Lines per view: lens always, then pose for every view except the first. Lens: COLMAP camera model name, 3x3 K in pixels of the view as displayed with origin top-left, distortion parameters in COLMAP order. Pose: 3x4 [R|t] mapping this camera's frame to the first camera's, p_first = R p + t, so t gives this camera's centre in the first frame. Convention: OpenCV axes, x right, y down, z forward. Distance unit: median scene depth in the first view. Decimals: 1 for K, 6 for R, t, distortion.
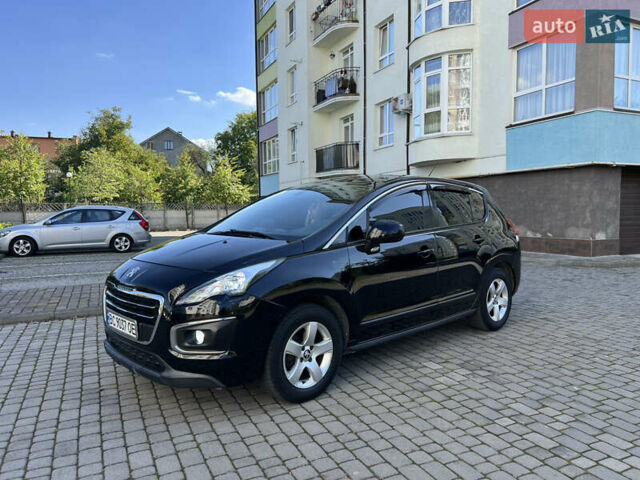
lens RADIAL K [[479.0, 0, 322.6], [0, 479.0, 243.6], [0, 0, 1]] dist [0.060680, -0.071863]
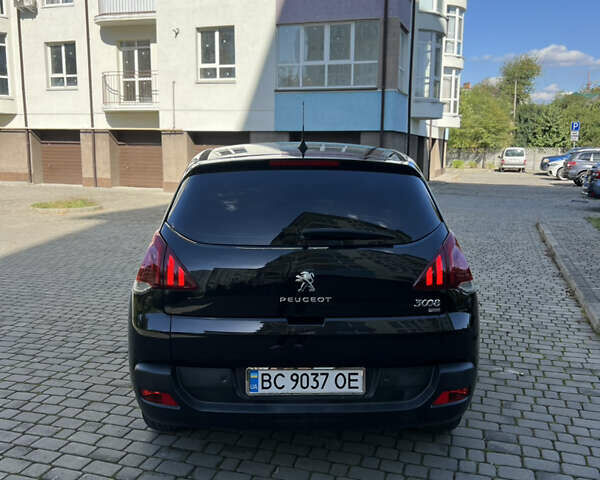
lens RADIAL K [[597.2, 0, 301.5], [0, 597.2, 246.8], [0, 0, 1]] dist [0.072515, -0.113197]
pose [[-0.672042, 0.122112, -0.730376, 0.279733], [-0.054587, 0.975457, 0.213315, -0.066680], [0.738499, 0.183226, -0.648882, 0.588531]]
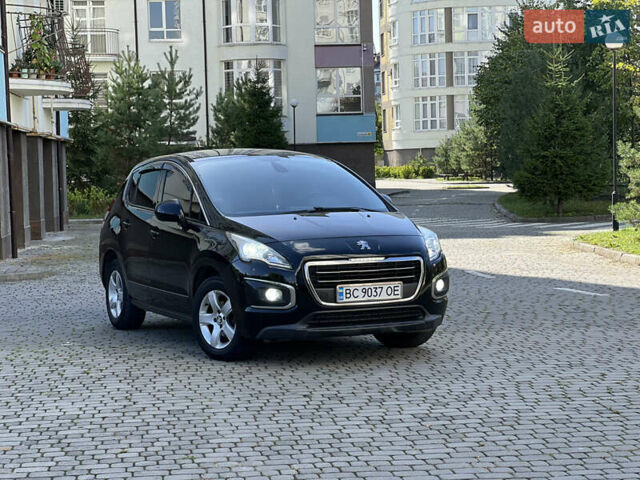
lens RADIAL K [[1420.6, 0, 316.7], [0, 1420.6, 214.4], [0, 0, 1]] dist [-0.058239, 4.042075]
pose [[0.313036, -0.032926, 0.949170, -0.847974], [0.090582, 0.995878, 0.004672, -0.008494], [-0.945412, 0.084515, 0.314728, 0.024231]]
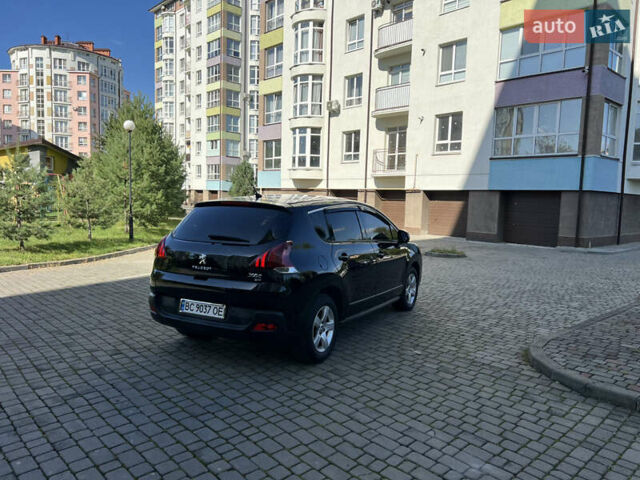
lens RADIAL K [[477.6, 0, 324.4], [0, 477.6, 241.0], [0, 0, 1]] dist [0.072609, -0.096764]
pose [[-0.949047, 0.007900, -0.315037, 0.159791], [-0.042792, 0.987196, 0.153664, -0.079394], [0.312217, 0.159316, -0.936557, 0.794902]]
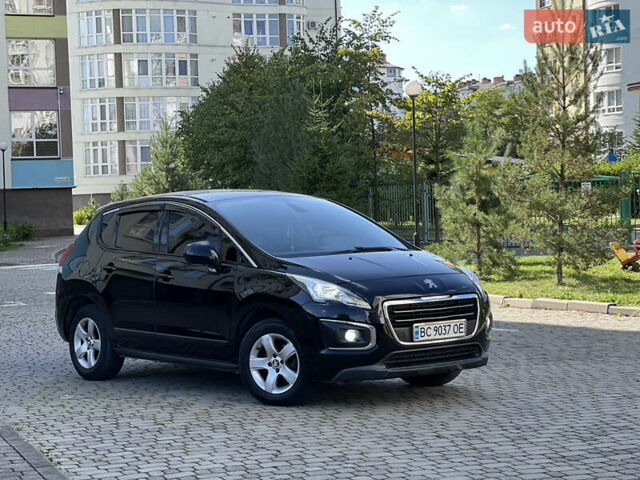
lens RADIAL K [[1420.6, 0, 316.7], [0, 1420.6, 214.4], [0, 0, 1]] dist [-0.058239, 4.042075]
pose [[0.060246, -0.003693, 0.998177, -0.881707], [0.102766, 0.994702, -0.002522, -0.027906], [-0.992879, 0.102730, 0.060307, 0.258773]]
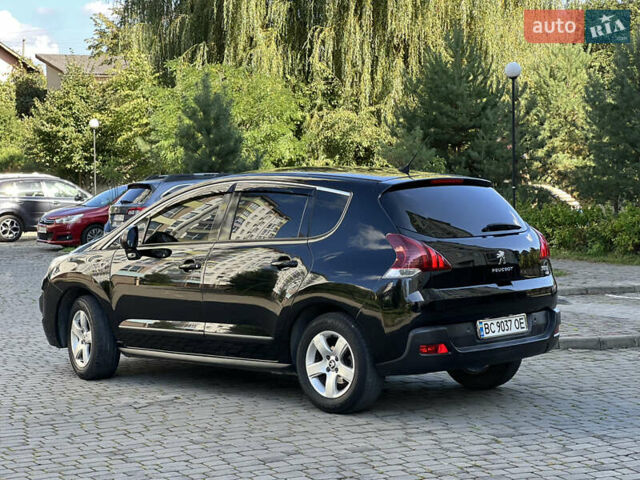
lens RADIAL K [[1420.6, 0, 316.7], [0, 1420.6, 214.4], [0, 0, 1]] dist [-0.058239, 4.042075]
pose [[0.058507, 0.035736, -0.997647, 0.838158], [-0.059394, 0.997713, 0.032255, -0.052328], [0.996519, 0.057367, 0.060496, 0.327178]]
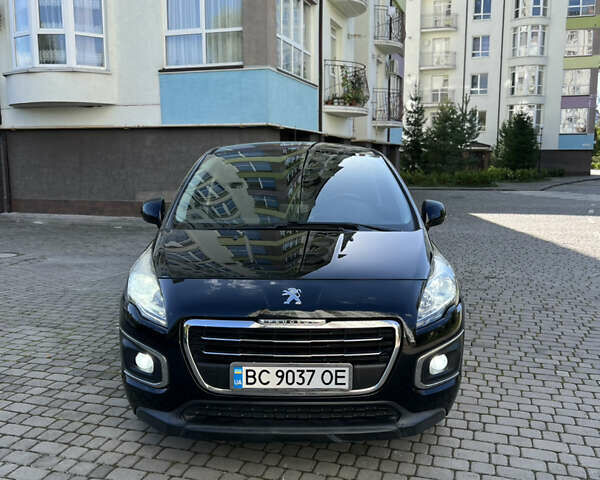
lens RADIAL K [[597.2, 0, 301.5], [0, 597.2, 246.8], [0, 0, 1]] dist [0.072515, -0.113197]
pose [[0.675744, -0.093939, 0.731126, -0.240266], [0.043454, 0.995198, 0.087706, -0.019793], [-0.735855, -0.027497, 0.676581, 0.109812]]
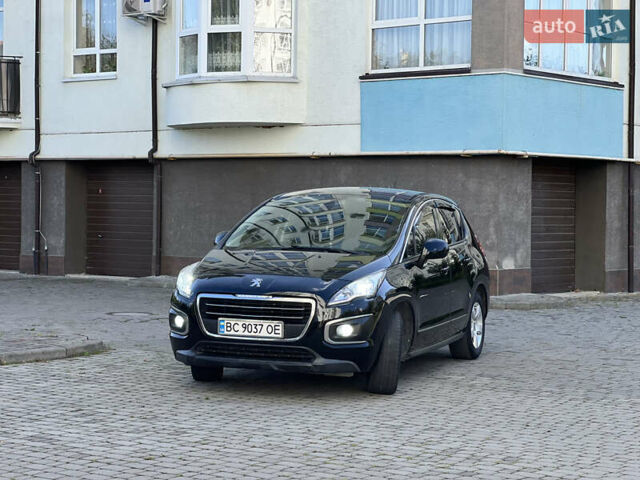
lens RADIAL K [[1420.6, 0, 316.7], [0, 1420.6, 214.4], [0, 0, 1]] dist [-0.058239, 4.042075]
pose [[0.893978, 0.018292, 0.447736, -0.430060], [0.008712, 0.998268, -0.058180, 0.023033], [-0.448025, 0.055912, 0.892271, -0.493880]]
